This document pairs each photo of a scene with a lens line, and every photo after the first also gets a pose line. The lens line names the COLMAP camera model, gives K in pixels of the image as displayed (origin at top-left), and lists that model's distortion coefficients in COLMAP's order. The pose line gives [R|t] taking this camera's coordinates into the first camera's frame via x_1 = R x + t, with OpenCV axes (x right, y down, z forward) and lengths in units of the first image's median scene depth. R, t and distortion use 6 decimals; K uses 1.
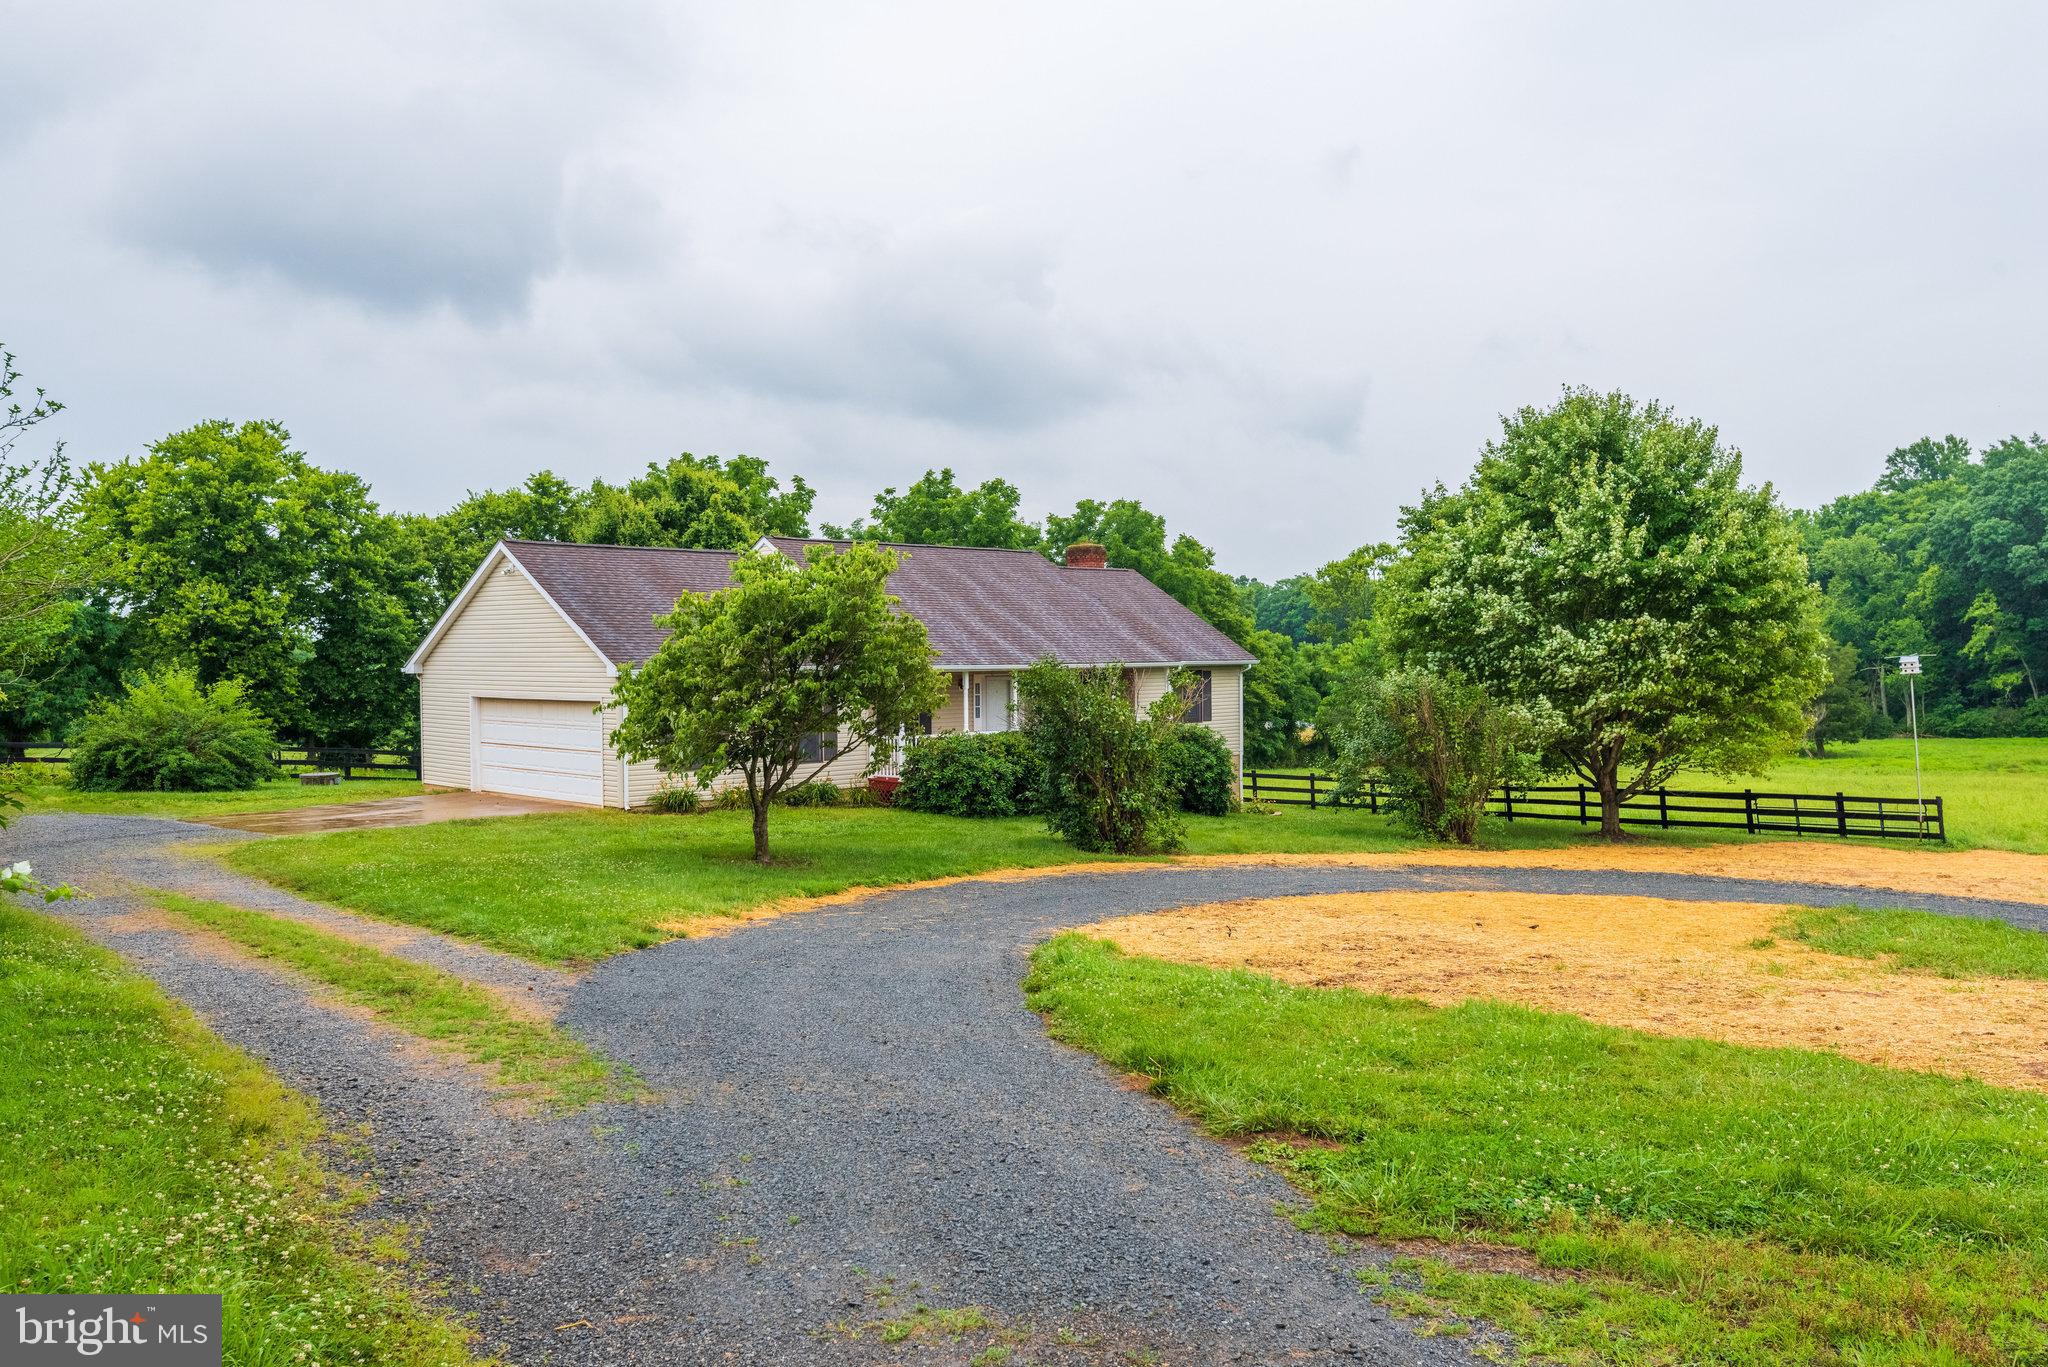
lens RADIAL K [[1605.7, 0, 1036.7], [0, 1605.7, 694.3], [0, 0, 1]] dist [0.065545, -0.122257]
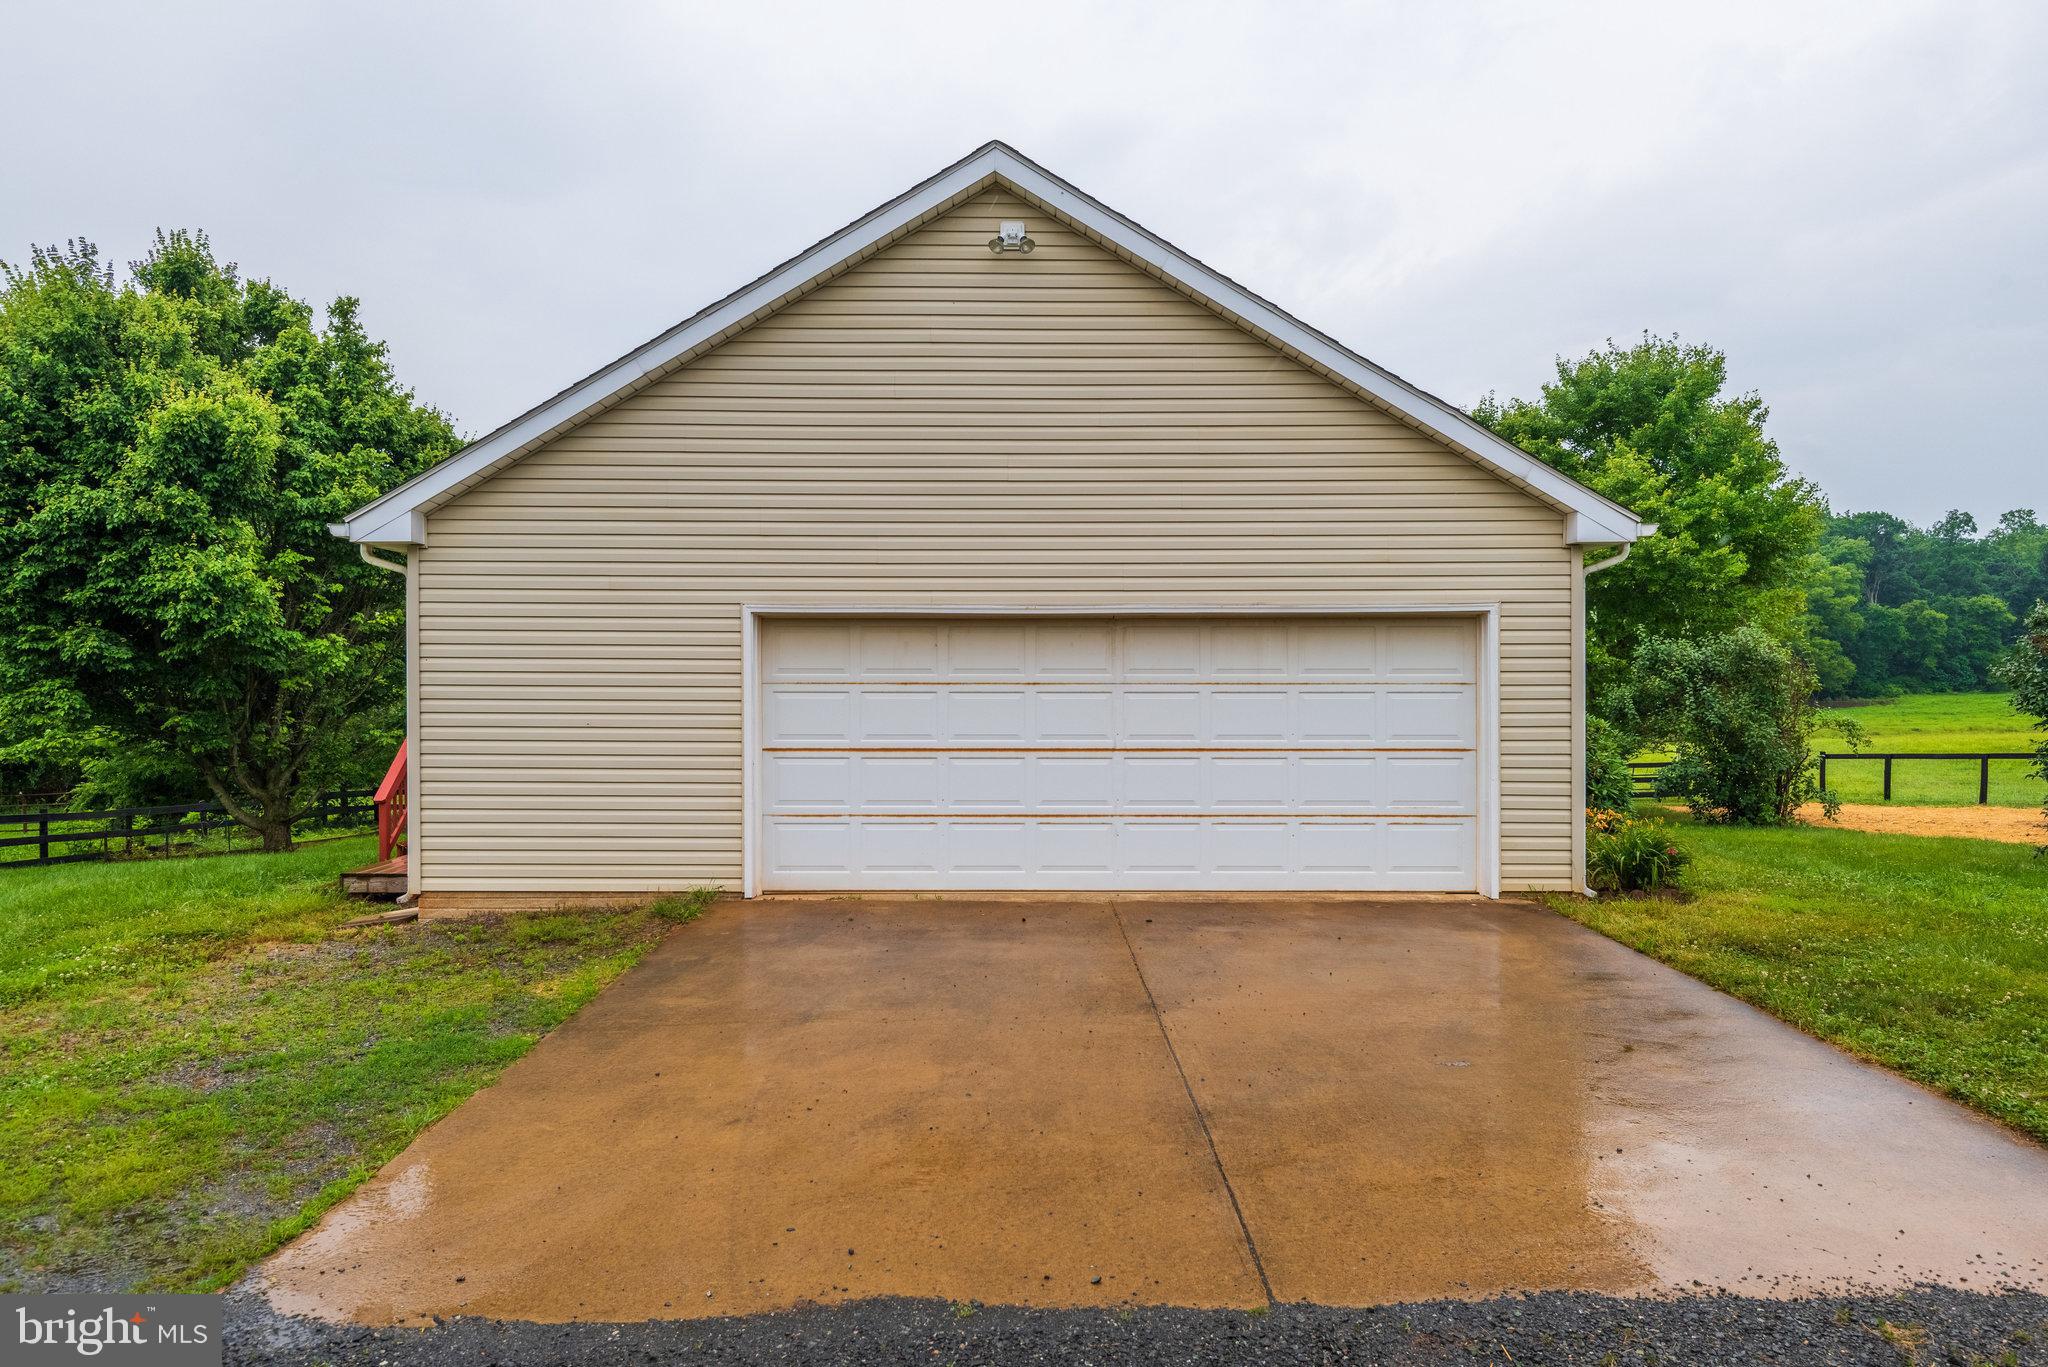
lens RADIAL K [[1307.2, 0, 1002.1], [0, 1307.2, 685.3], [0, 0, 1]] dist [0.050967, -0.041383]
pose [[0.706477, -0.000904, 0.707735, -0.291180], [0.016566, 0.999746, -0.015260, 0.012310], [-0.707542, 0.022505, 0.706313, 0.444374]]
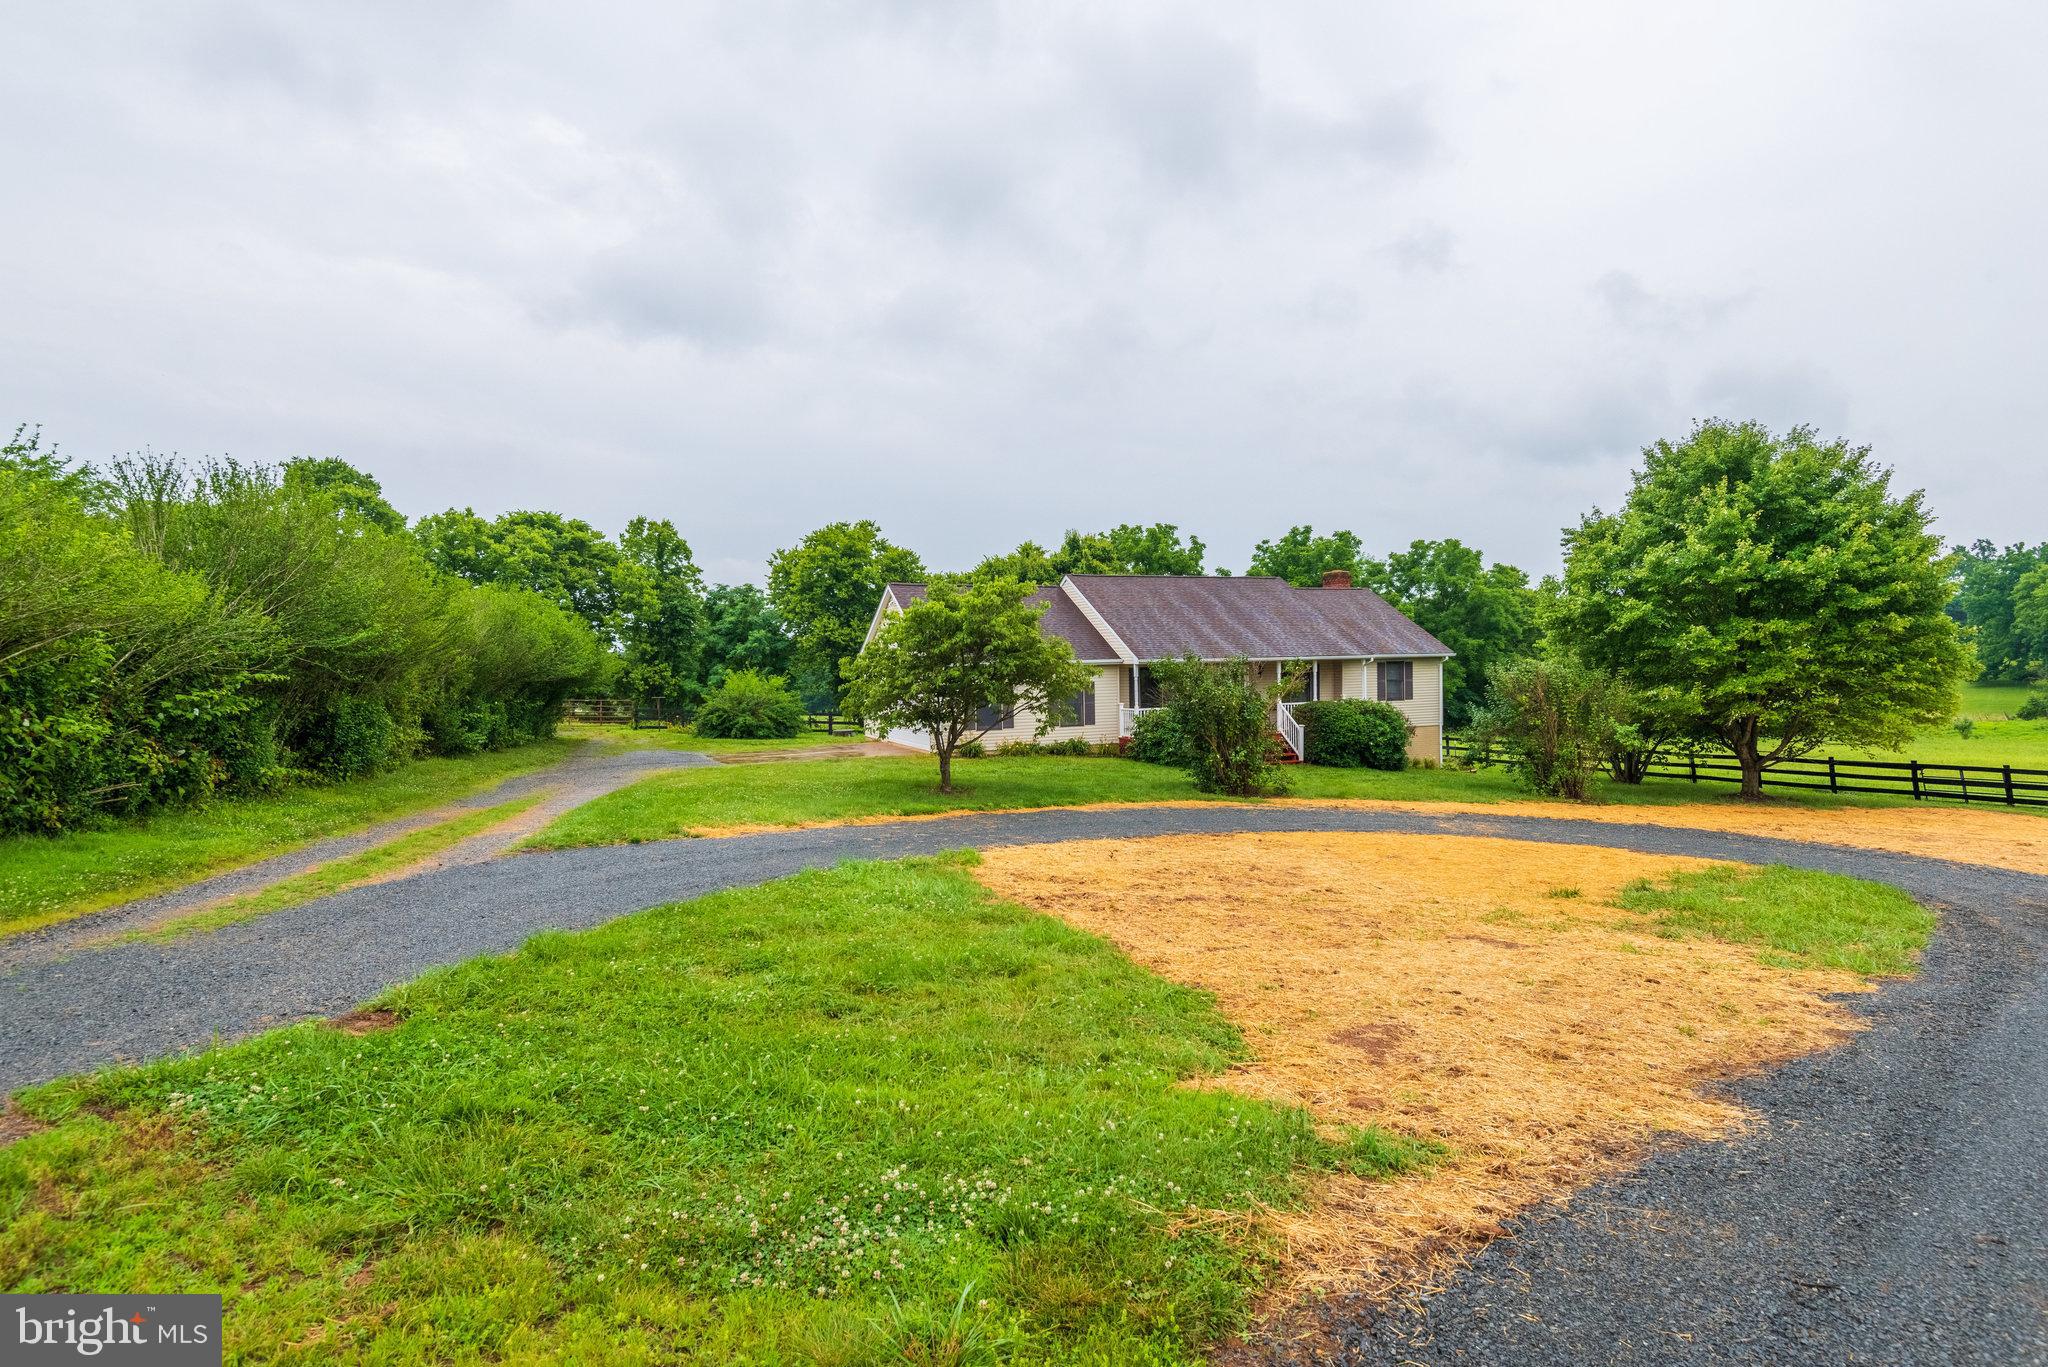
lens RADIAL K [[1060.9, 0, 1024.0], [0, 1060.9, 683.5], [0, 0, 1]] dist [0.003441, -0.001340]
pose [[0.922417, -0.003272, -0.386182, 0.109047], [0.002982, 0.999995, -0.001349, 0.002483], [0.386185, 0.000092, 0.922421, 0.047929]]
